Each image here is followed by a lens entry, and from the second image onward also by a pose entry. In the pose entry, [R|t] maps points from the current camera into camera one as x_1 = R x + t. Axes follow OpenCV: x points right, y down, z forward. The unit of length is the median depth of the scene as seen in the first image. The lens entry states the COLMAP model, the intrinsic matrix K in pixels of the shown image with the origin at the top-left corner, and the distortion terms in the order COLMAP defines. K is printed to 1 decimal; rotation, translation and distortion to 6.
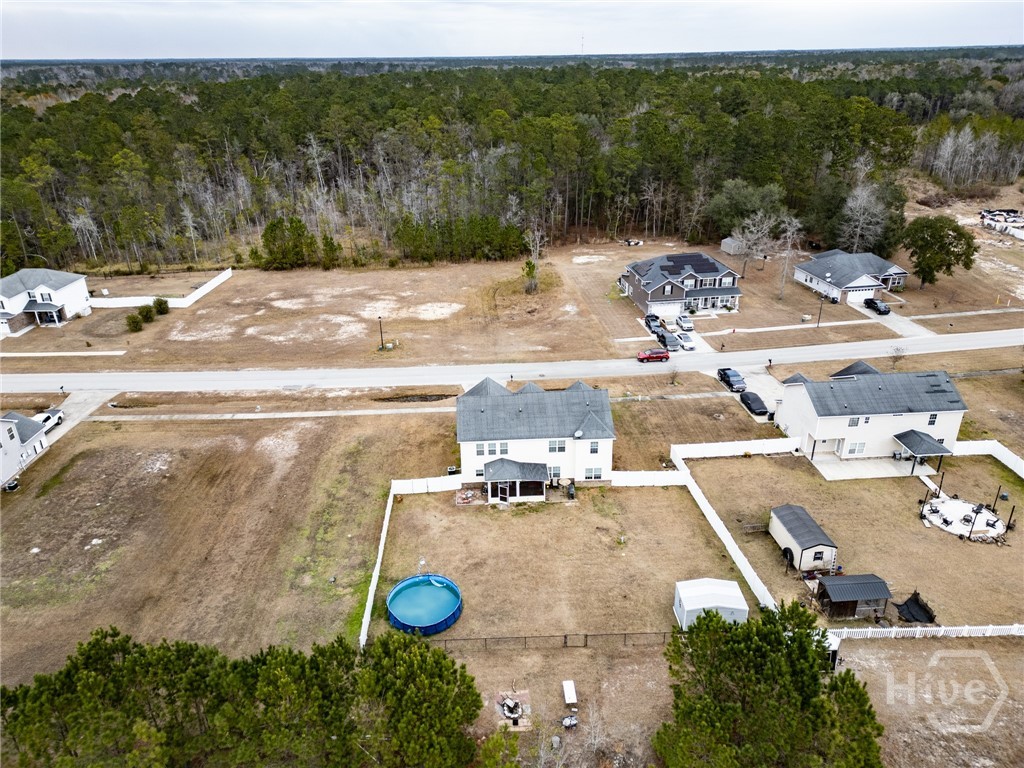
lens RADIAL K [[707.9, 0, 512.0], [0, 707.9, 384.0], [0, 0, 1]] dist [0.100042, -0.110219]
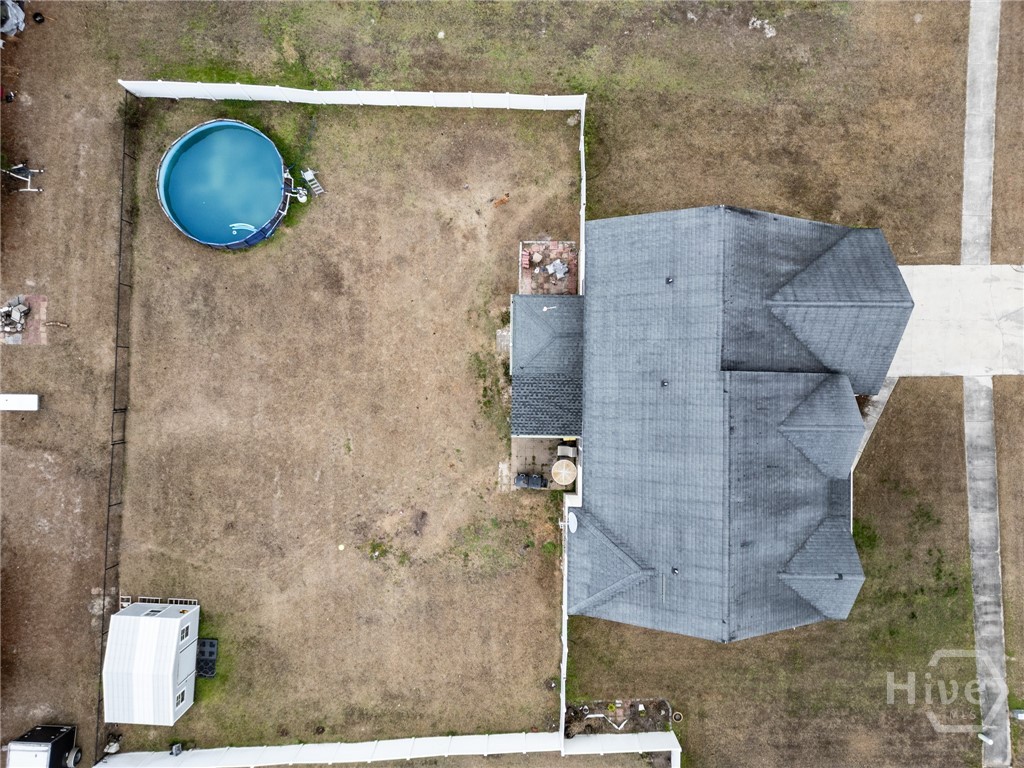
lens RADIAL K [[708.9, 0, 512.0], [0, 708.9, 384.0], [0, 0, 1]] dist [0.084965, -0.084740]
pose [[-0.072802, 0.997266, 0.012656, 0.009021], [-0.409885, -0.041486, 0.911193, -0.183510], [0.909227, 0.061149, 0.411785, 0.526860]]
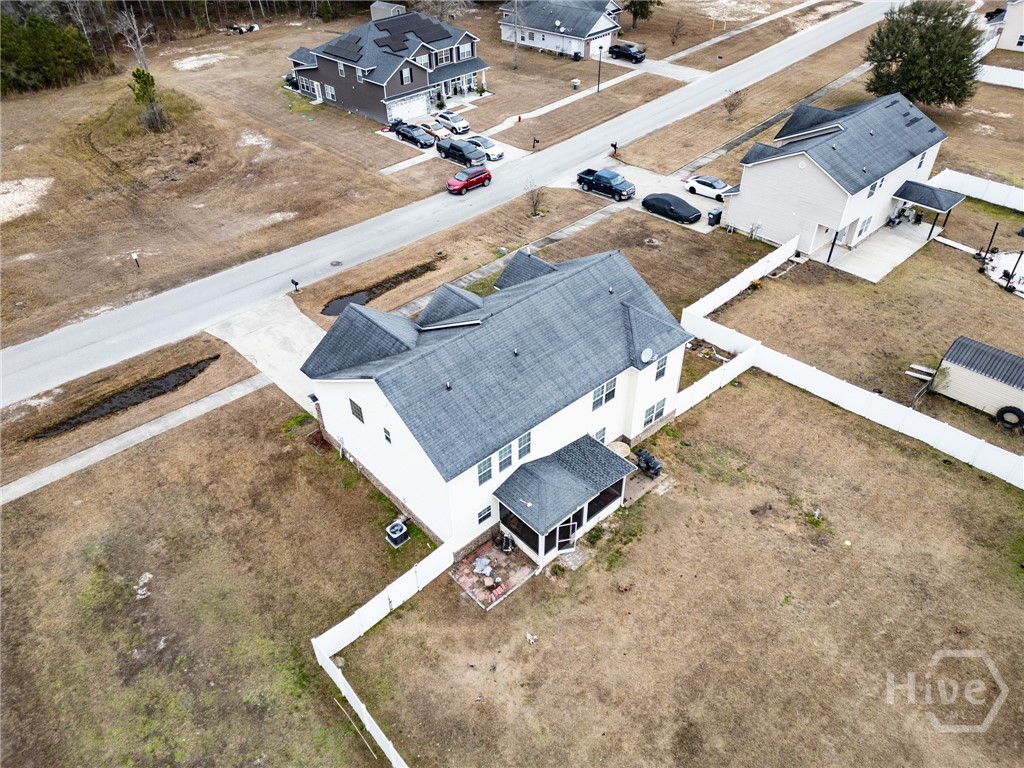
lens RADIAL K [[710.7, 0, 512.0], [0, 710.7, 384.0], [0, 0, 1]] dist [0.070880, -0.063903]
pose [[0.779749, -0.387192, 0.492010, -0.150489], [0.261279, 0.915381, 0.306286, -0.056982], [-0.568968, -0.110274, 0.814932, 0.428680]]
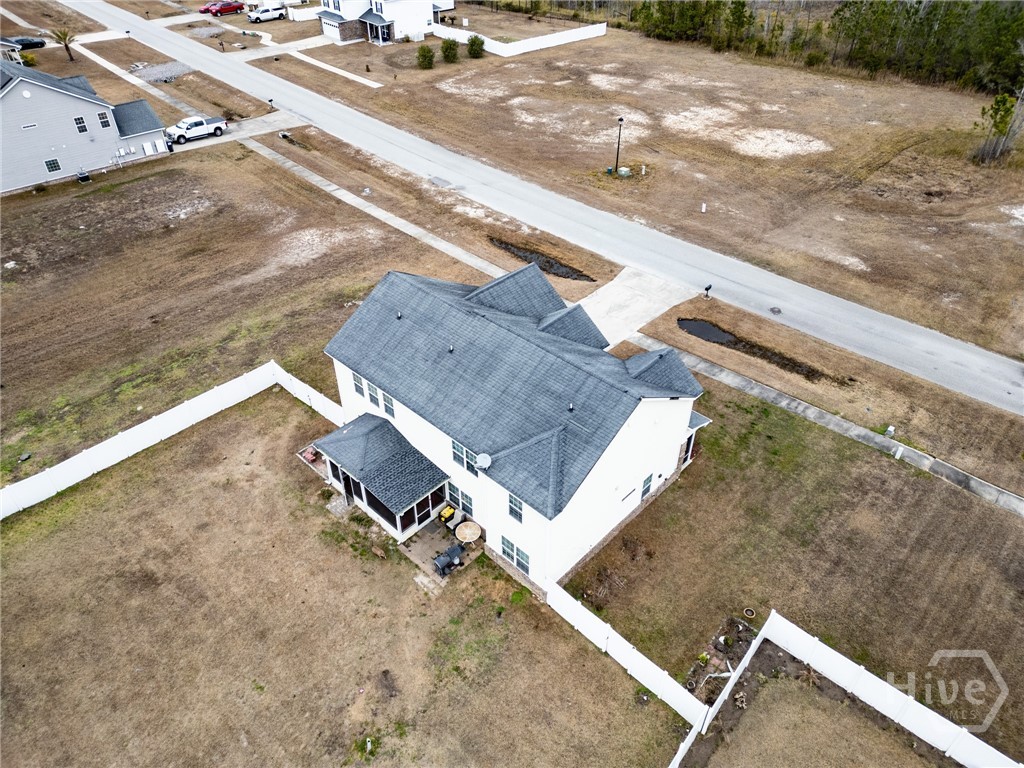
lens RADIAL K [[710.7, 0, 512.0], [0, 710.7, 384.0], [0, 0, 1]] dist [0.070880, -0.063903]
pose [[0.683344, 0.463549, -0.564059, 0.210189], [-0.313430, 0.884025, 0.346788, -0.078063], [0.659396, -0.060183, 0.749383, 0.463084]]
